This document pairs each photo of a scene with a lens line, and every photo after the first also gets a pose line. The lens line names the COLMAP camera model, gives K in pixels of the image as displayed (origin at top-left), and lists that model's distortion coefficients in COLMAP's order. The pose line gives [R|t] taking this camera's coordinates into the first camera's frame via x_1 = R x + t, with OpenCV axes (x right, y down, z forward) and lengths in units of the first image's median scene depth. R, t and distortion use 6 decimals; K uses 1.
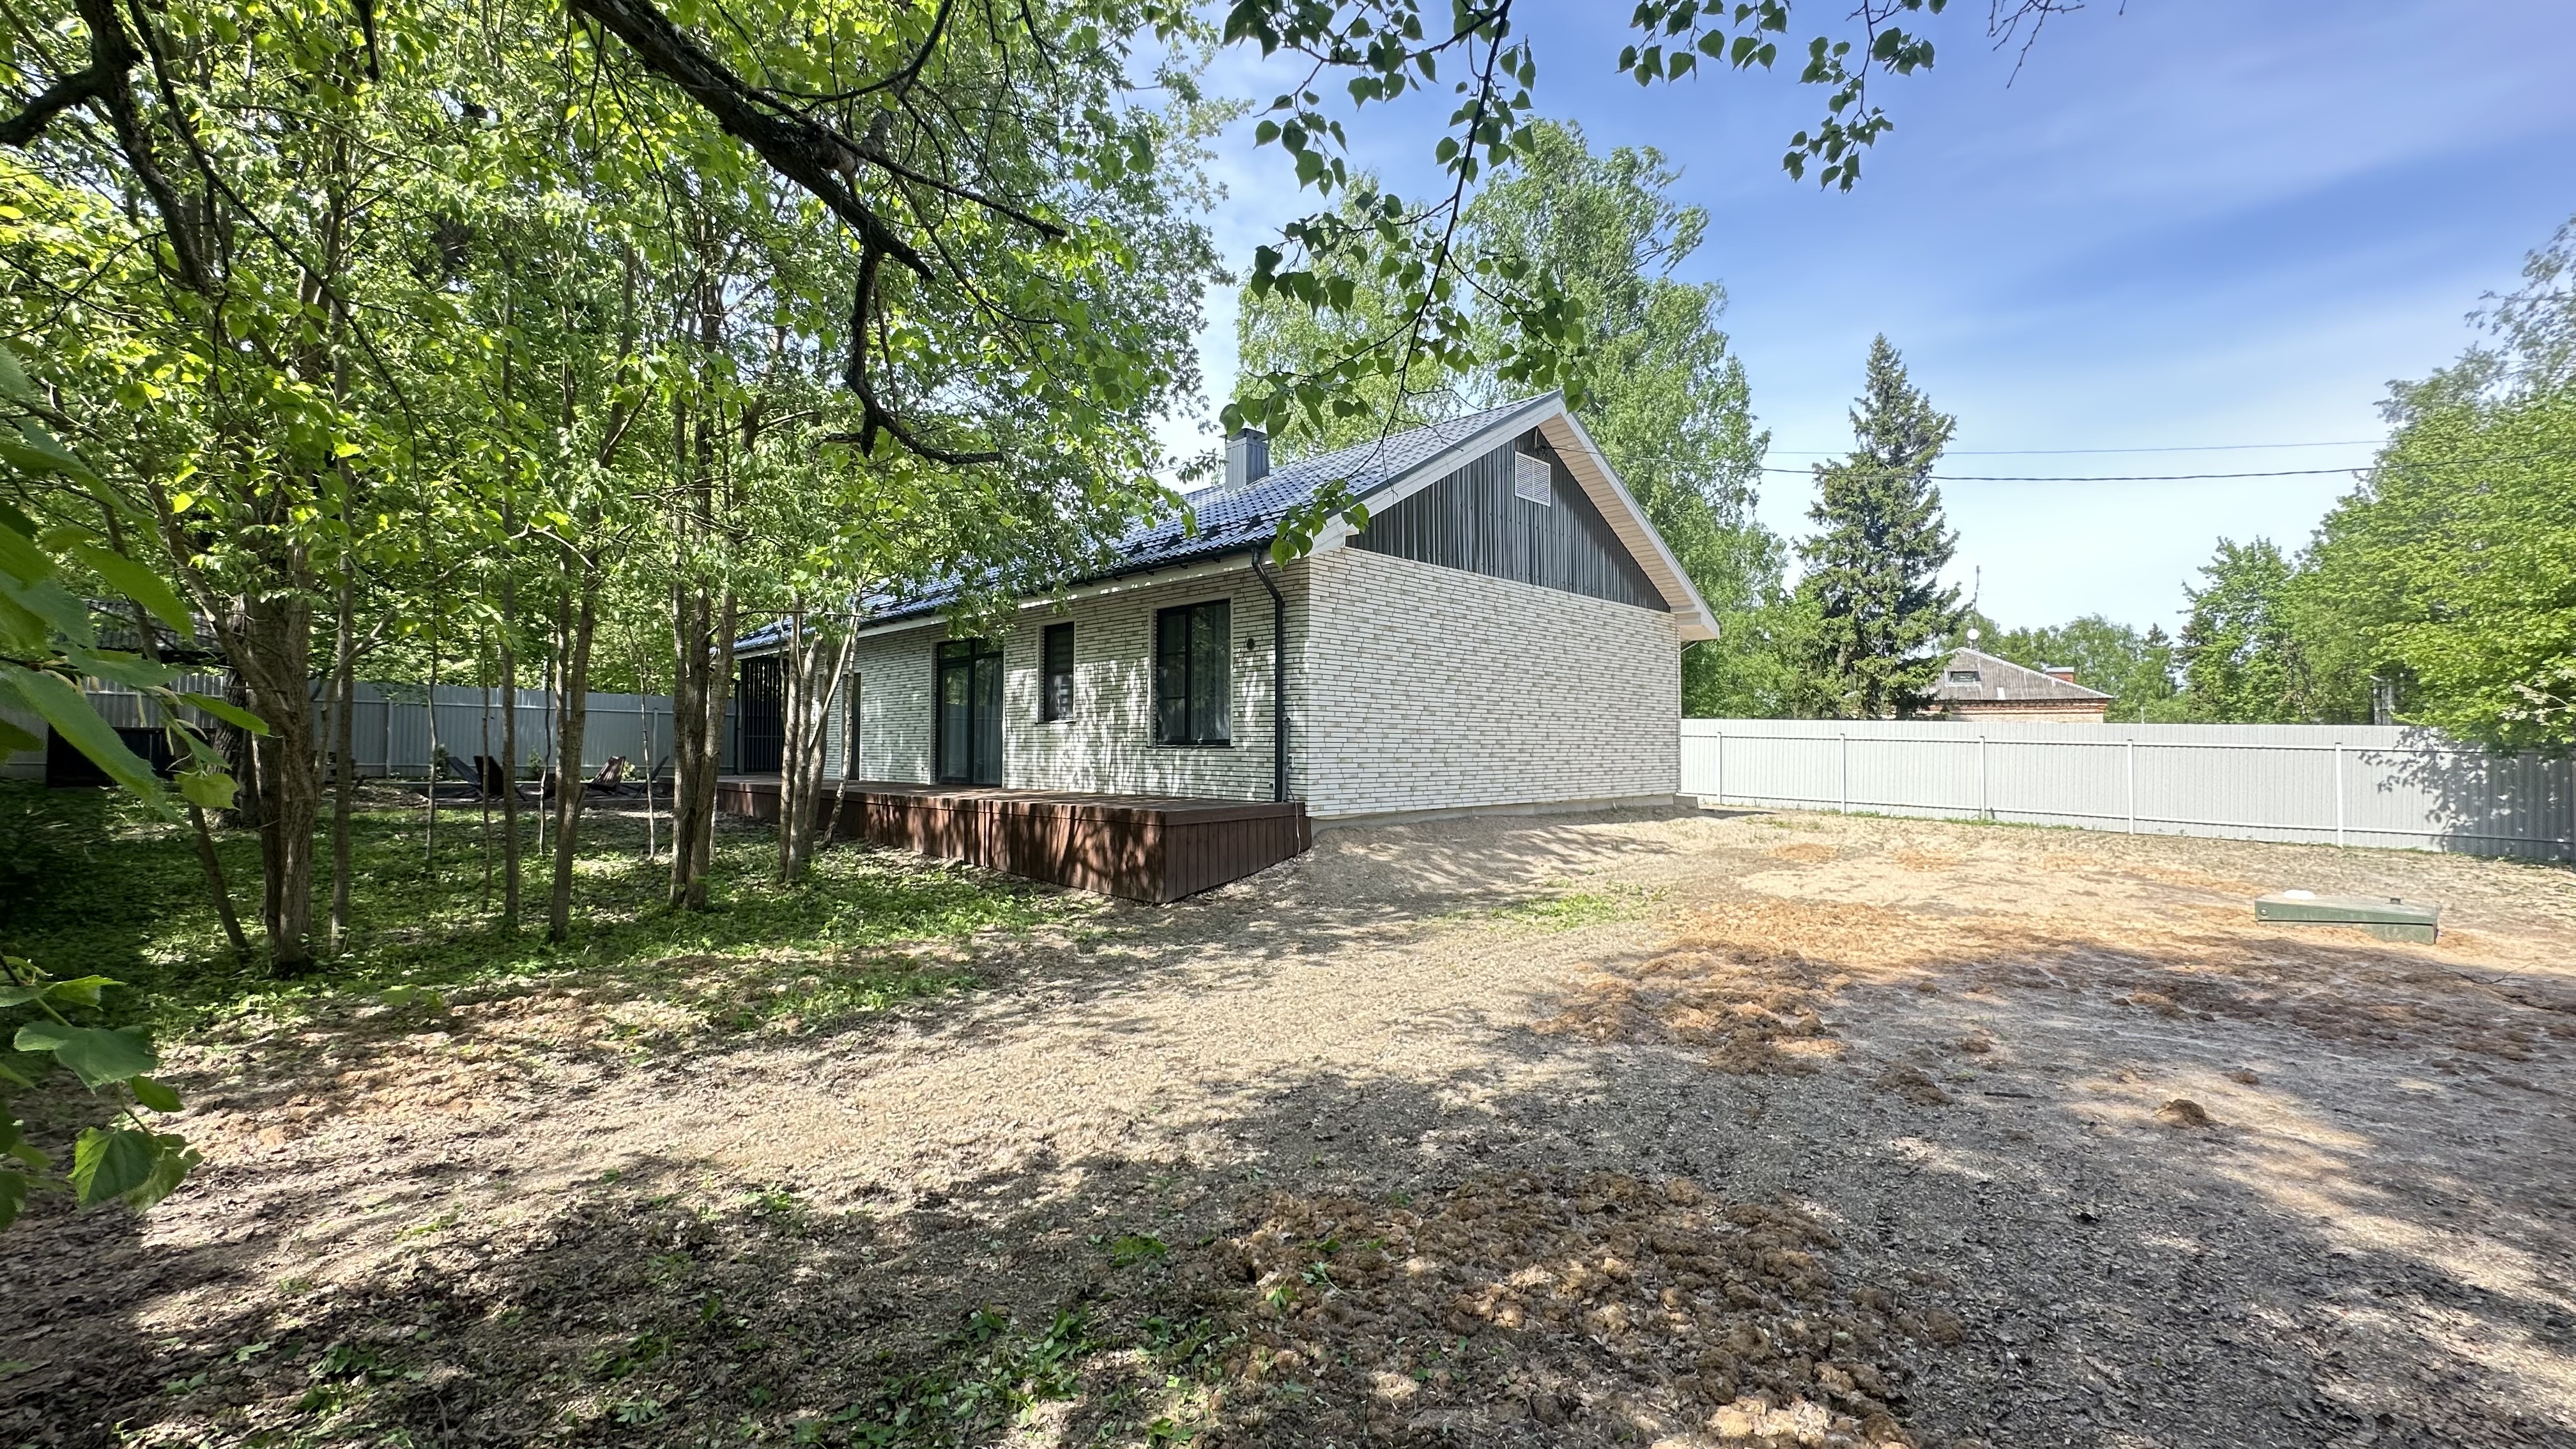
lens RADIAL K [[1079.4, 0, 1318.7], [0, 1079.4, 732.2], [0, 0, 1]] dist [0.001763, -0.007191]
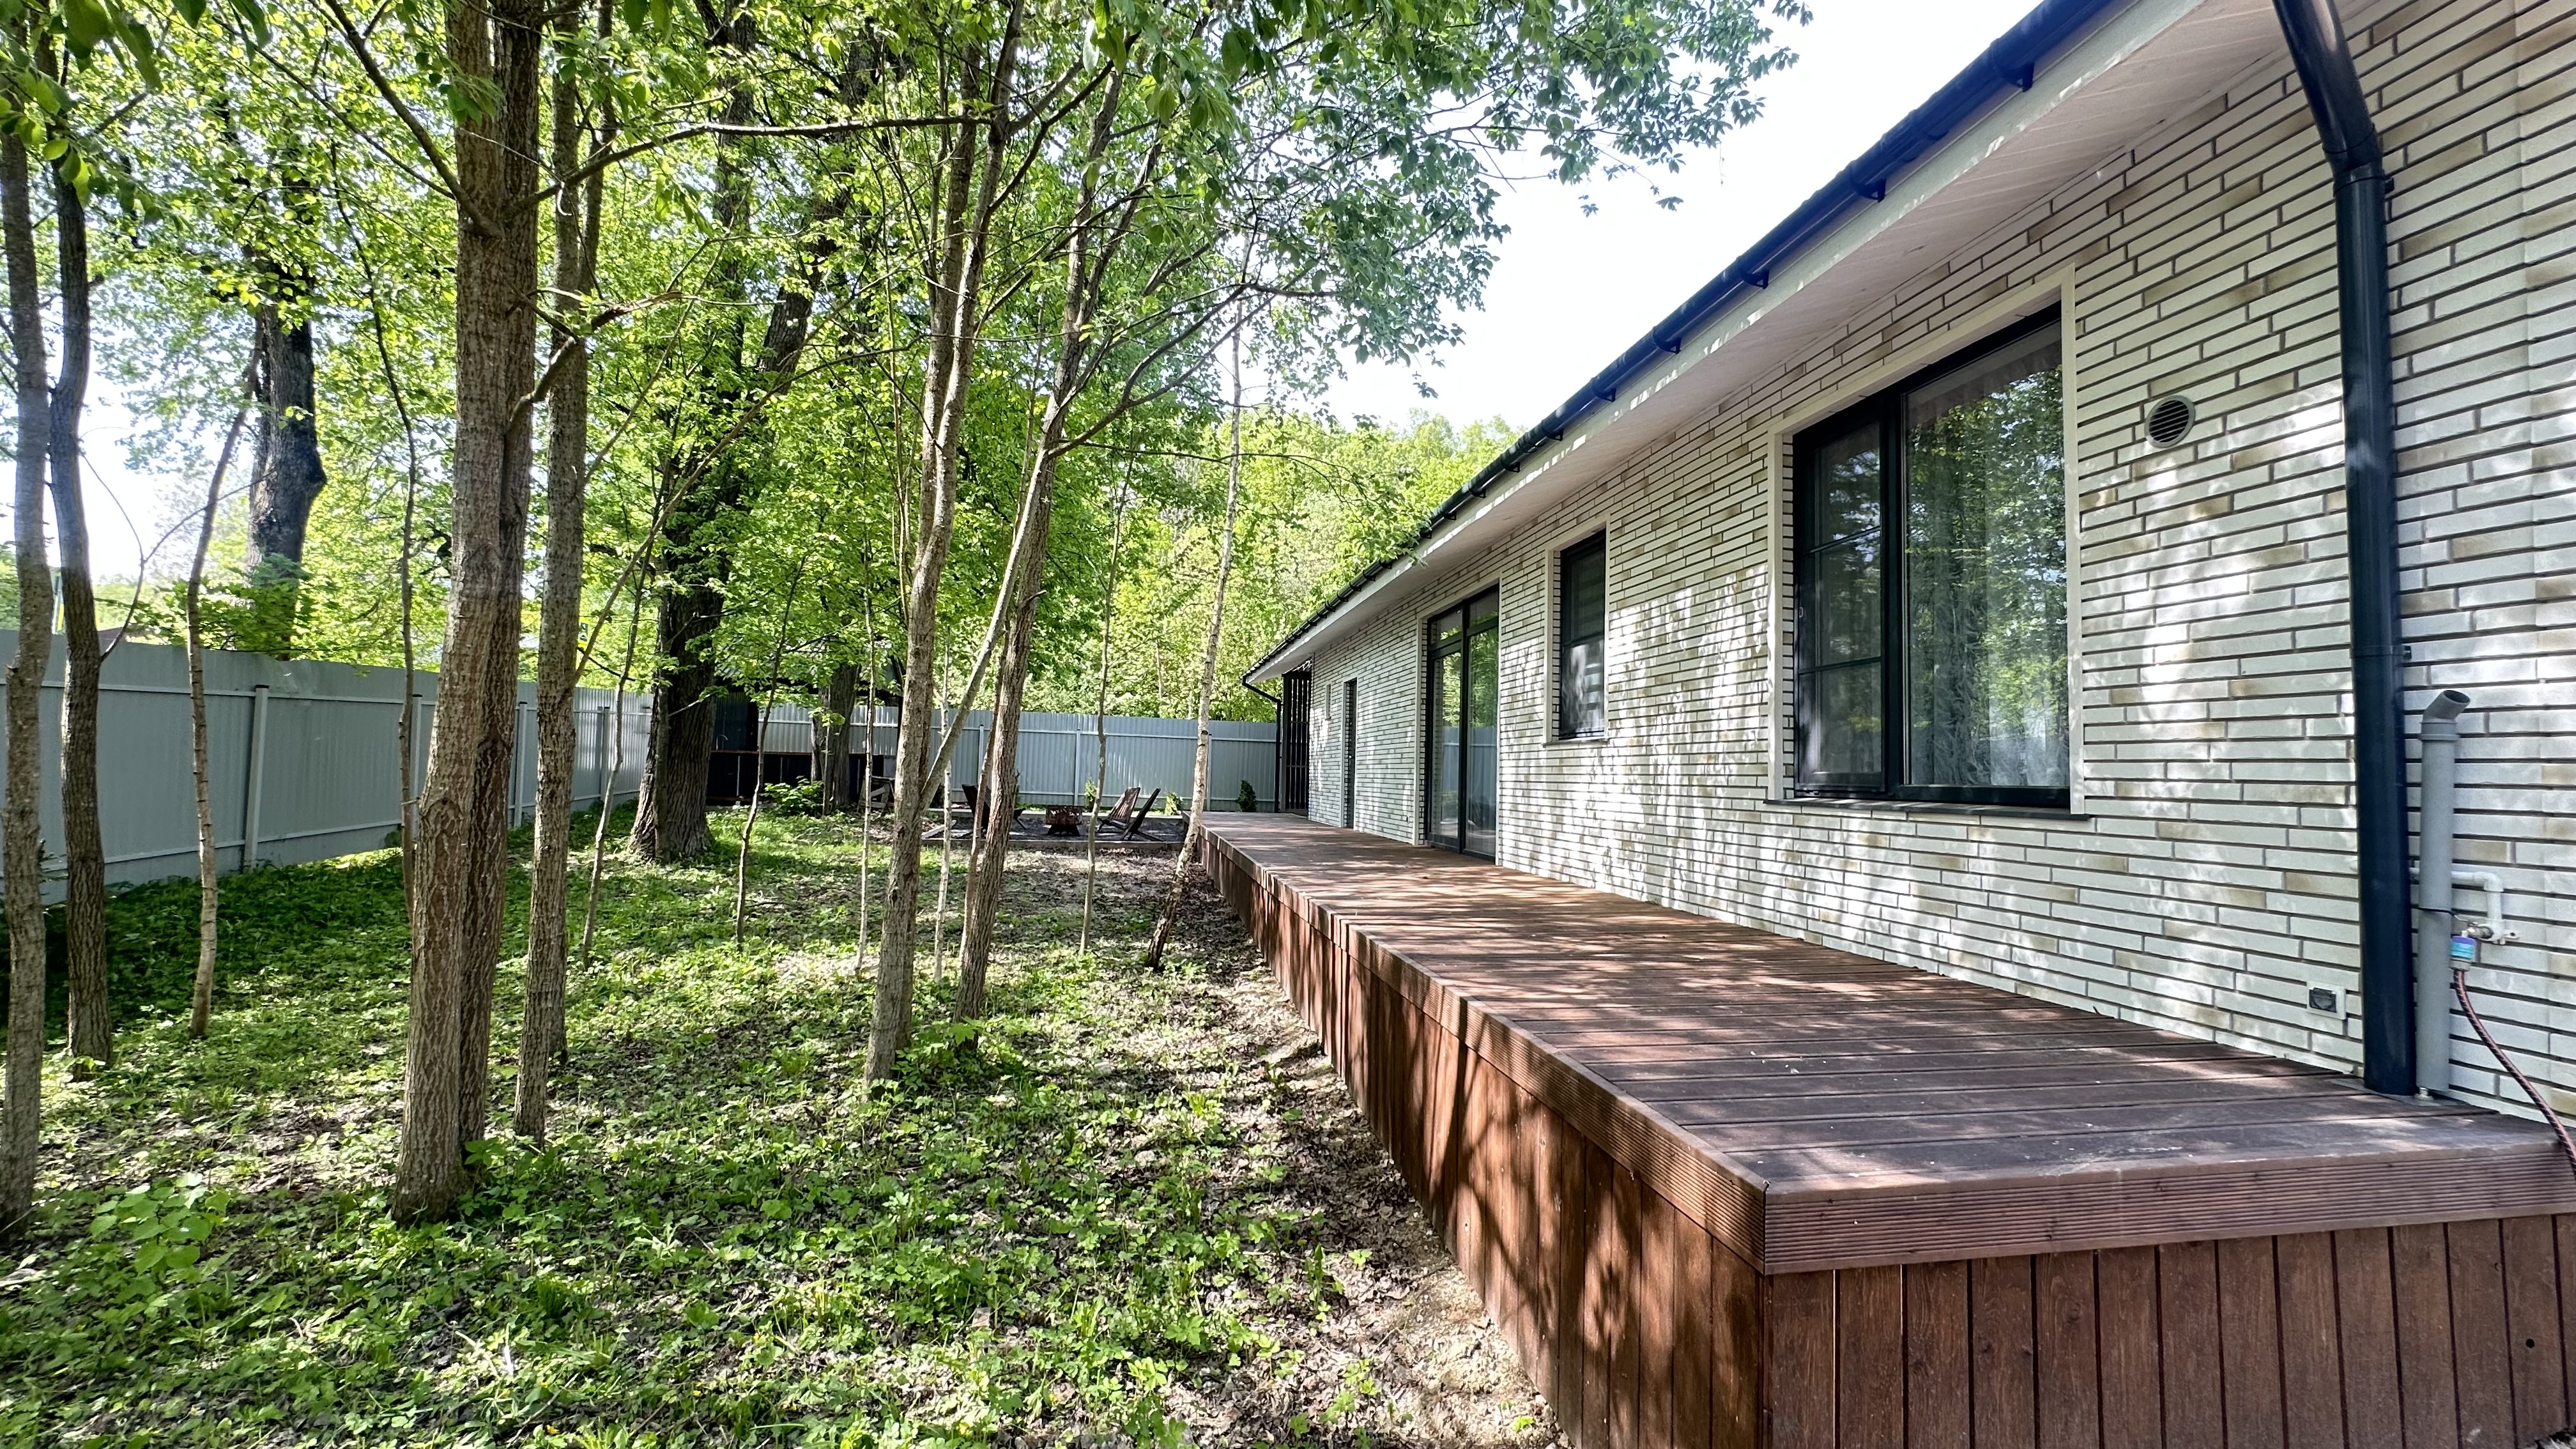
lens RADIAL K [[1011.0, 0, 1274.2], [0, 1011.0, 740.4], [0, 0, 1]] dist [-0.022442, -0.000090]
pose [[0.786475, -0.007339, -0.617578, -0.071350], [-0.004188, 0.999843, -0.017215, 0.000123], [0.617608, 0.016126, 0.786321, 0.572394]]
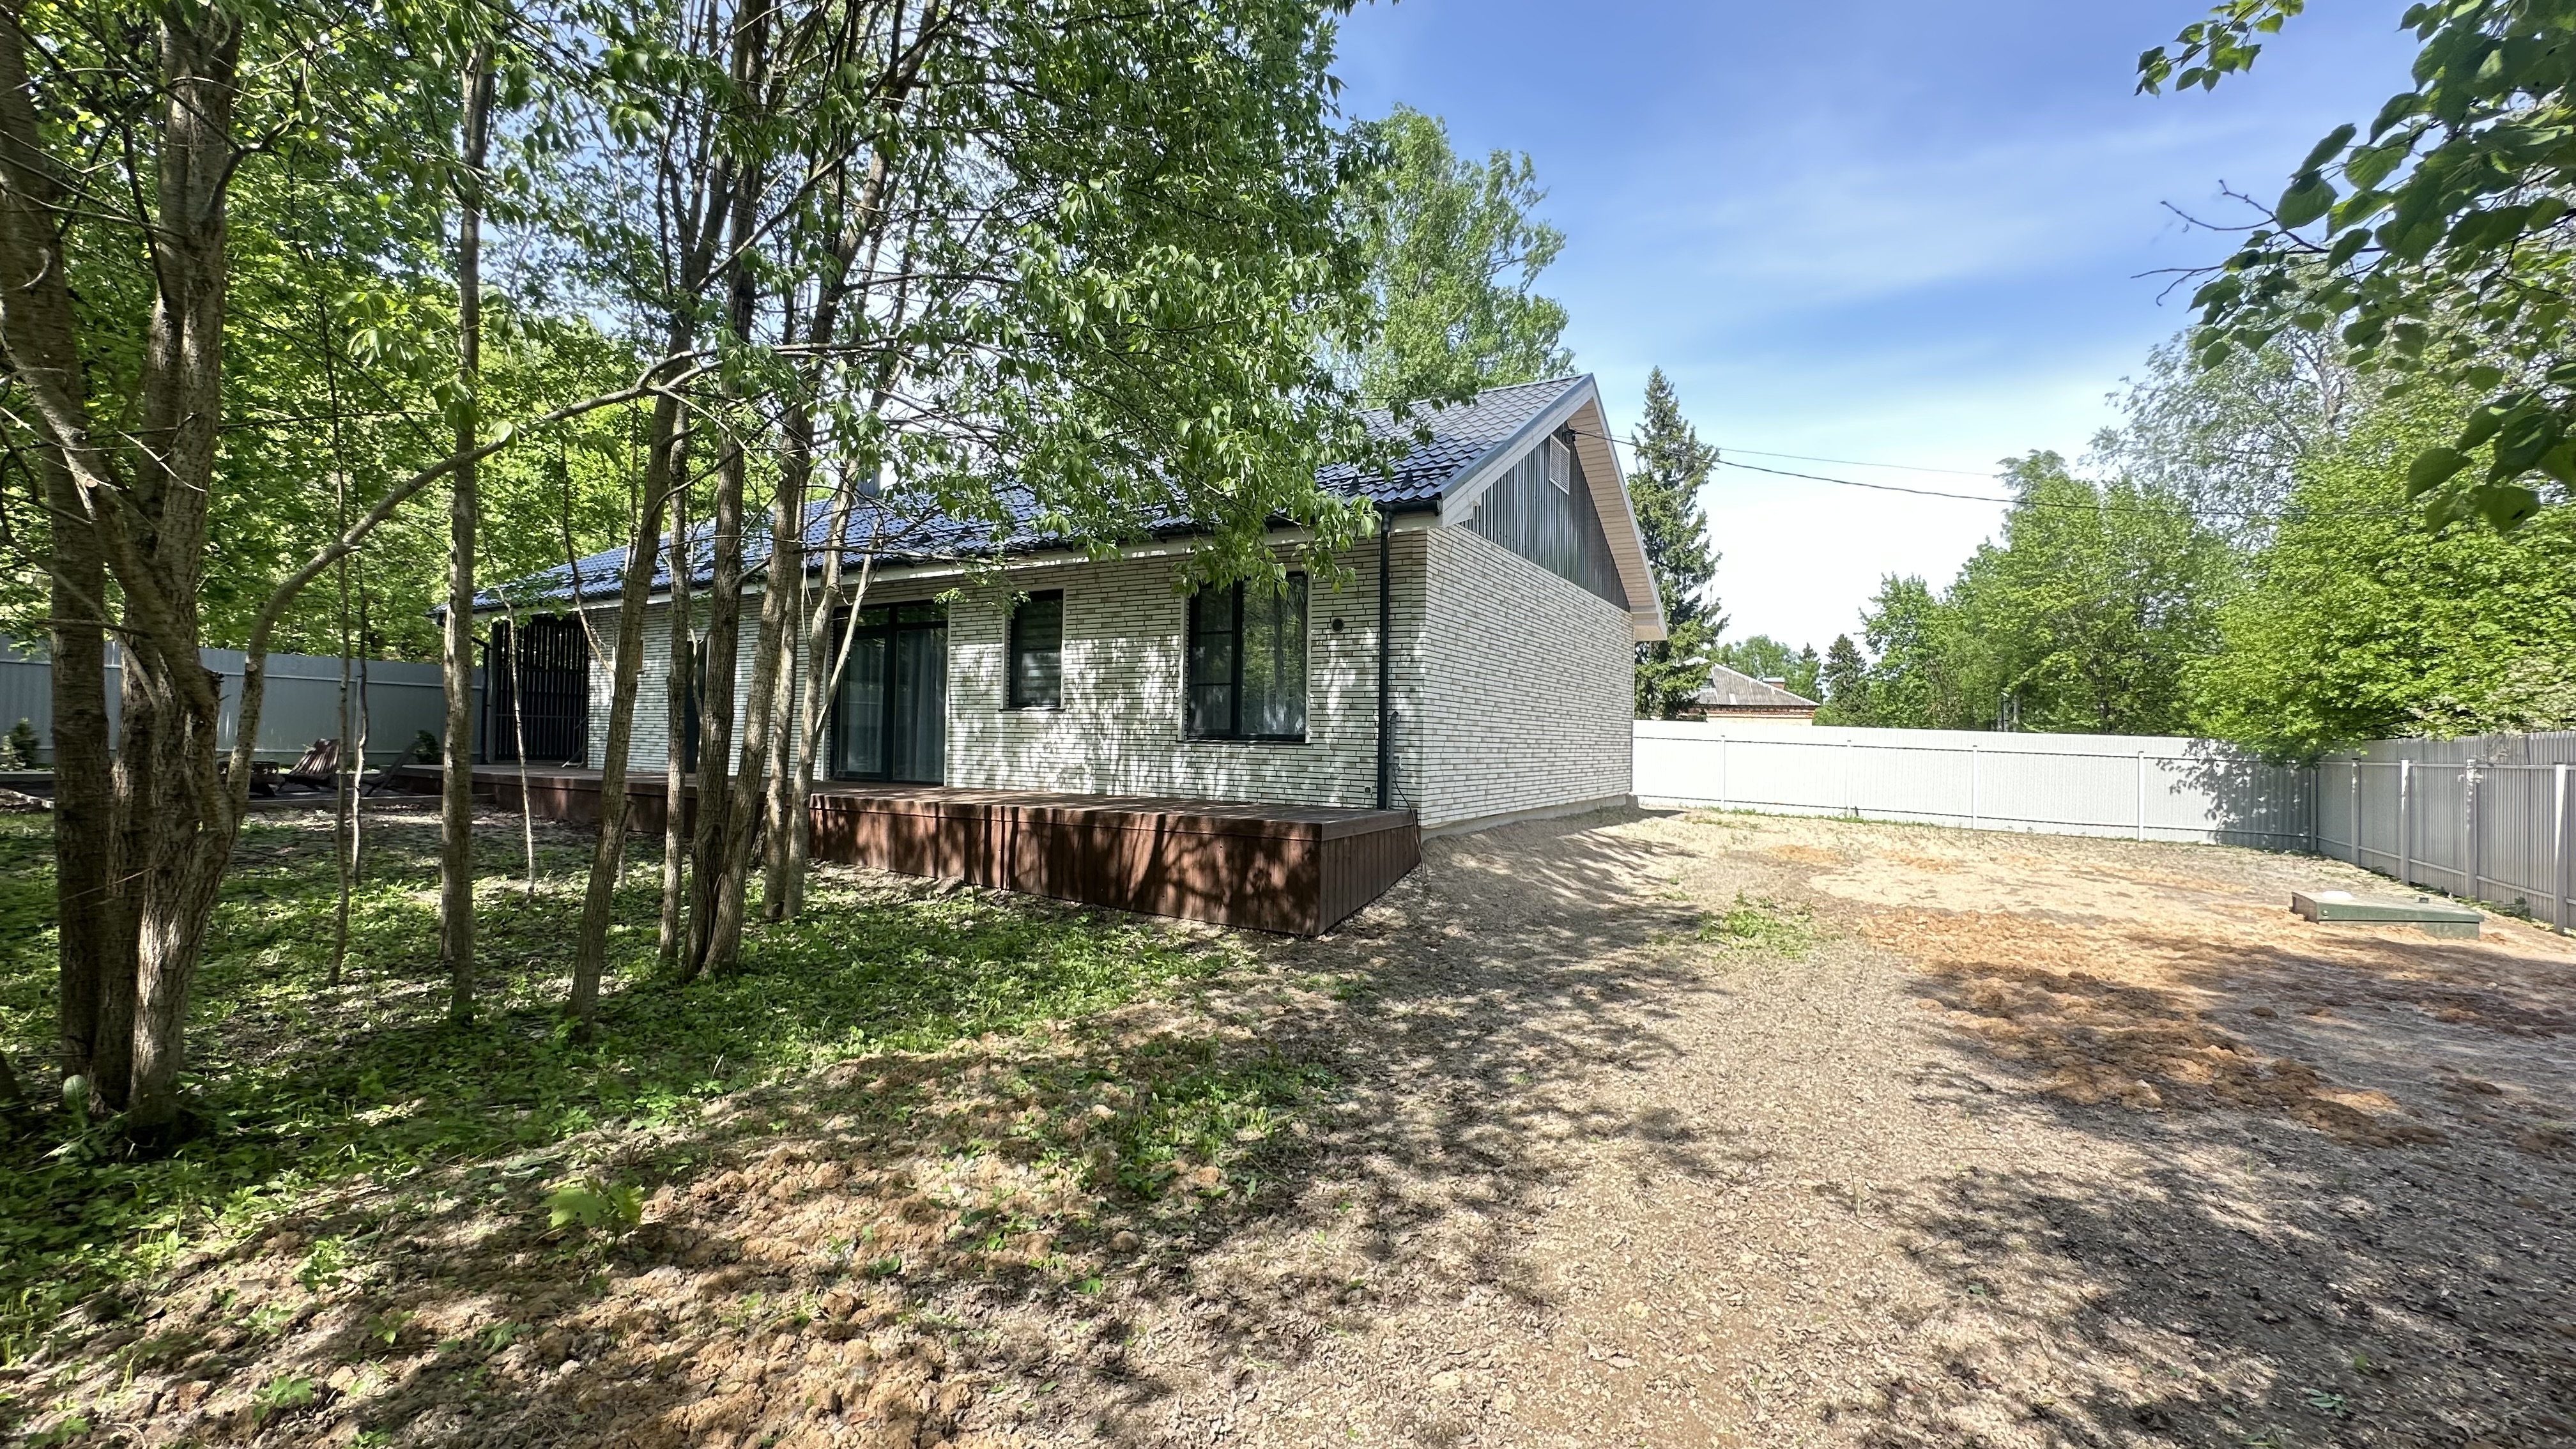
lens RADIAL K [[1054.2, 0, 1288.0], [0, 1054.2, 724.5], [0, 0, 1]] dist [-0.004269, -0.000143]
pose [[0.968387, 0.018870, 0.248739, -0.258715], [-0.019429, 0.999811, -0.000207, -0.000700], [-0.248696, -0.004632, 0.968570, 0.158874]]
